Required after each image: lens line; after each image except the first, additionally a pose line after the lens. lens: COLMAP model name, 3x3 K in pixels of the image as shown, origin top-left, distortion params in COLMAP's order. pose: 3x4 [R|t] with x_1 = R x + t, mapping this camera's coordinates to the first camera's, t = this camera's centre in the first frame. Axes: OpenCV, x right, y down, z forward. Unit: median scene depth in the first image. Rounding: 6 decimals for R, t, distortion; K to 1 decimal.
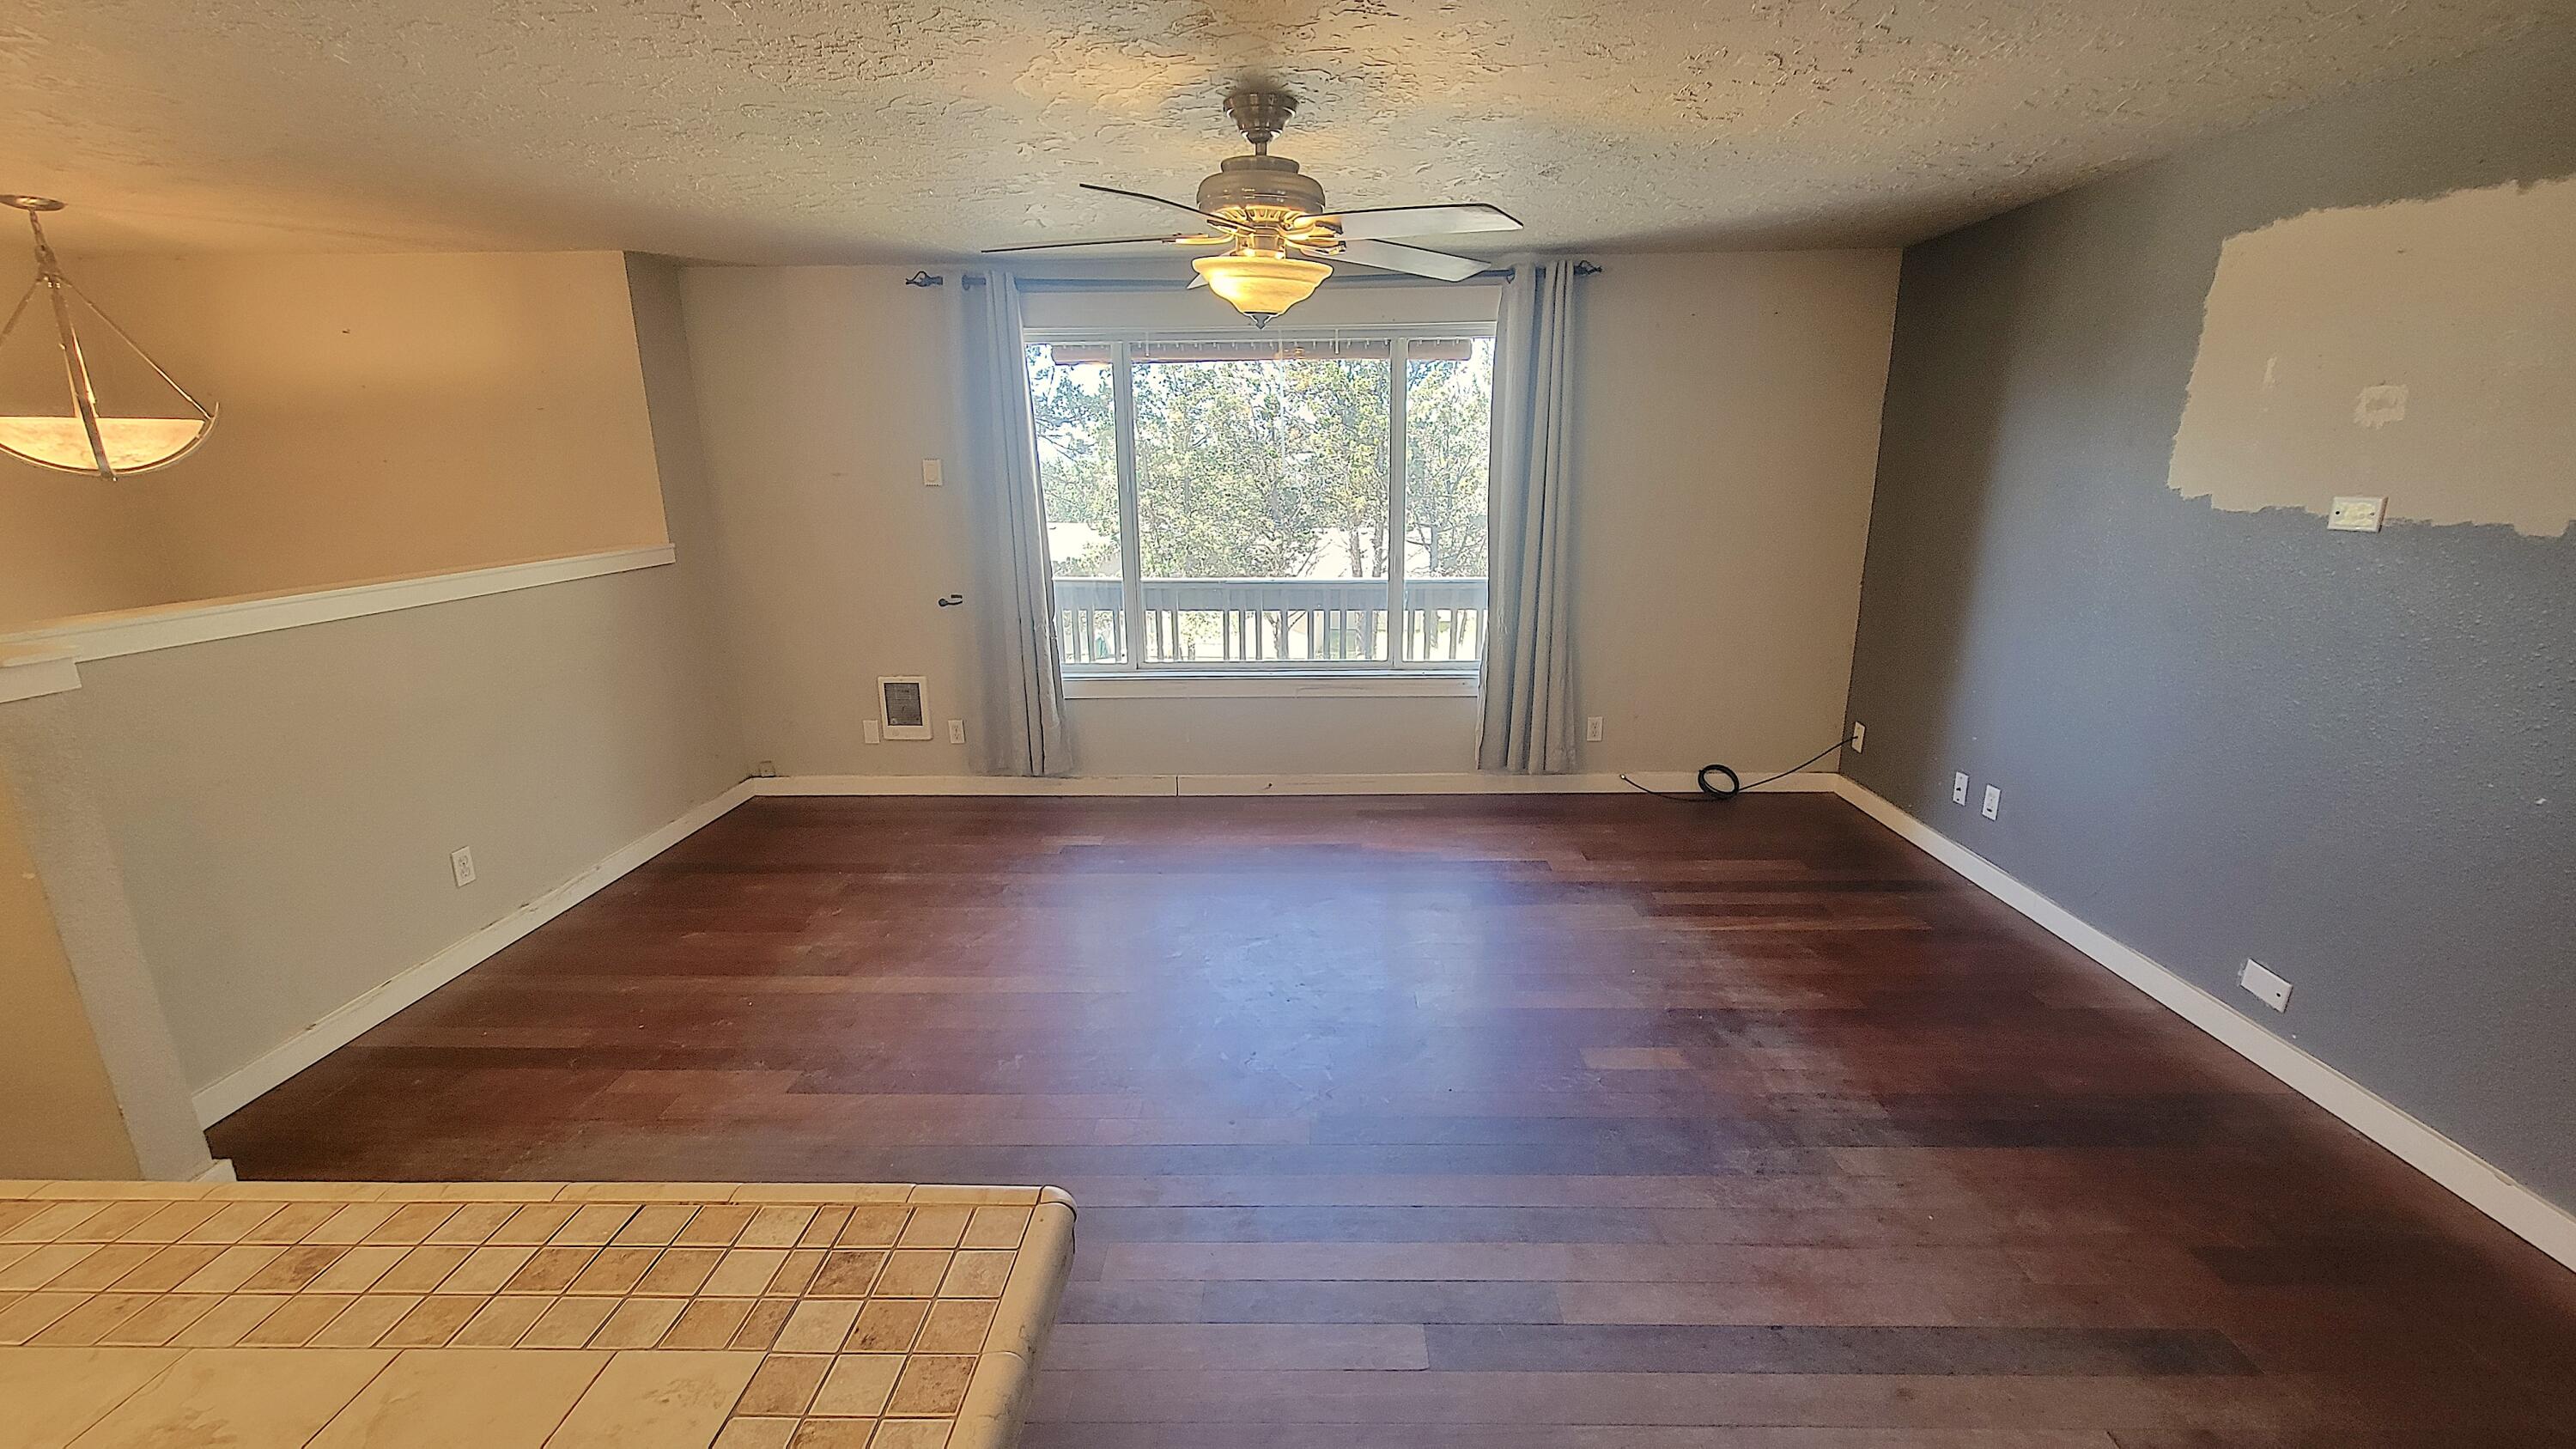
lens RADIAL K [[1036.0, 0, 1288.0], [0, 1036.0, 724.5], [0, 0, 1]] dist [0.002621, 0.000181]
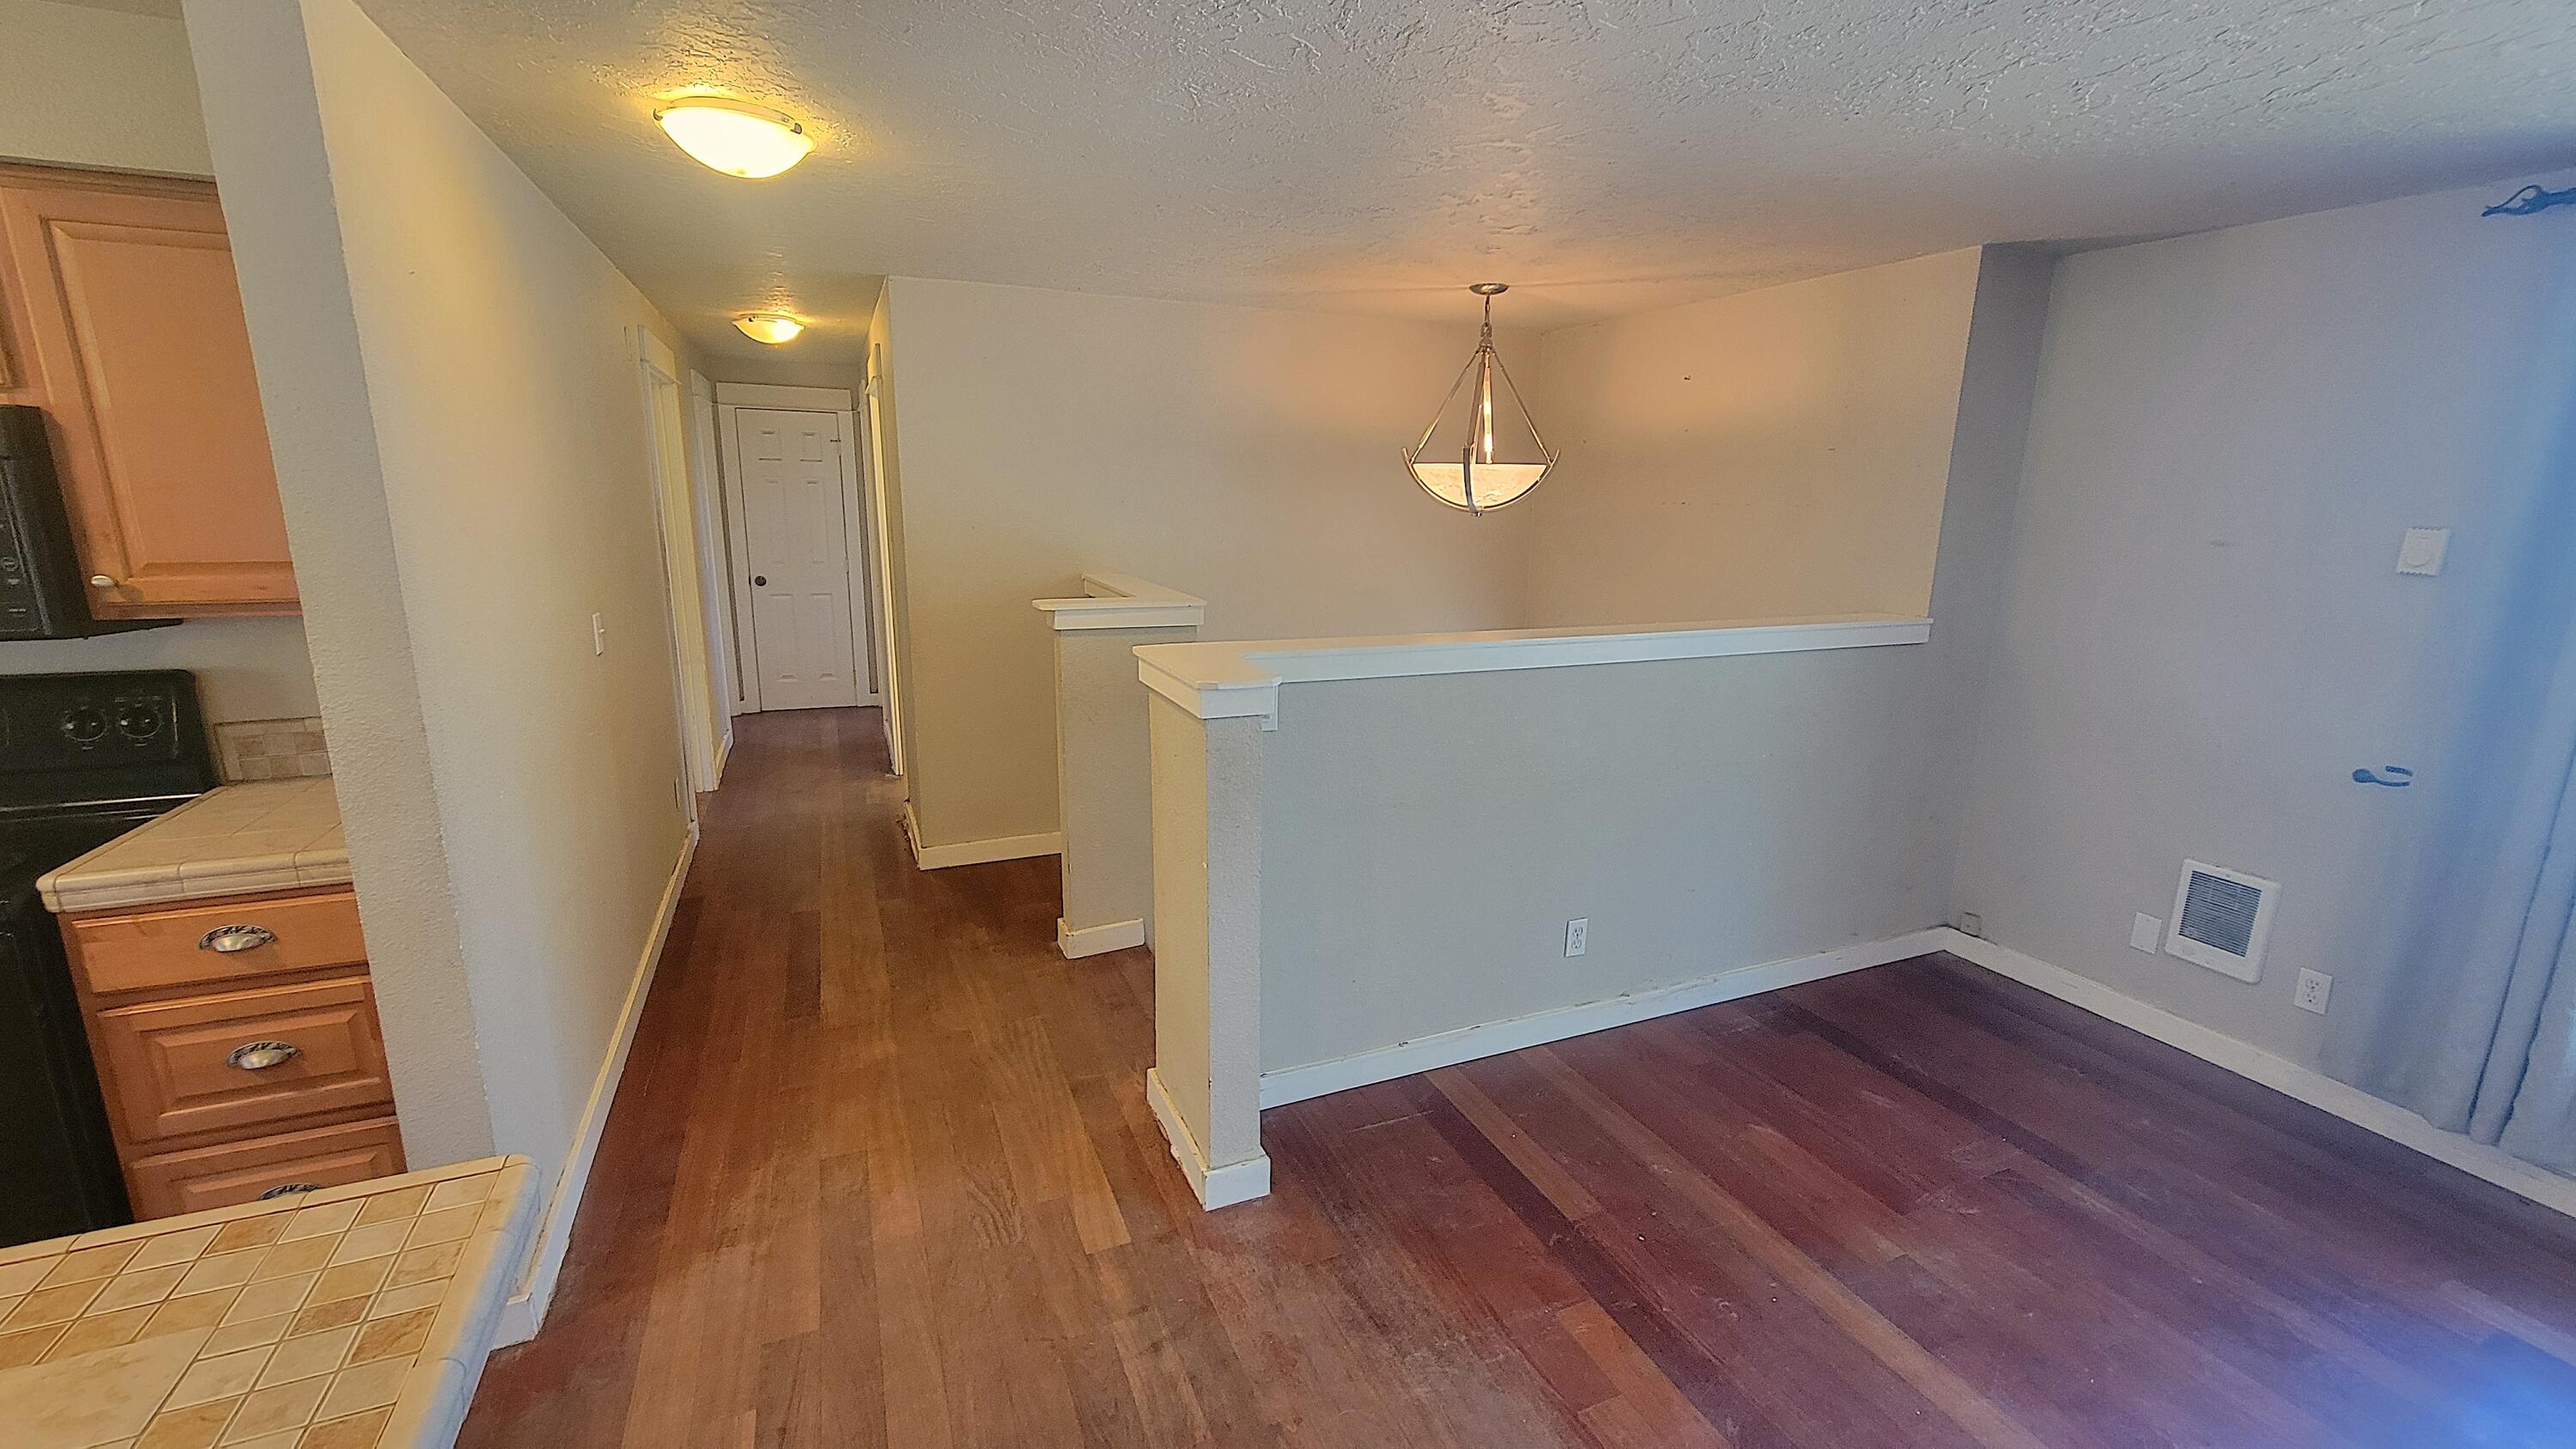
lens RADIAL K [[1049.7, 0, 1288.0], [0, 1049.7, 724.5], [0, 0, 1]] dist [-0.002726, -0.000650]
pose [[0.416735, 0.215295, -0.883165, -0.094214], [-0.246443, 0.961922, 0.118206, -0.080531], [0.874984, 0.168389, 0.453925, 0.265005]]
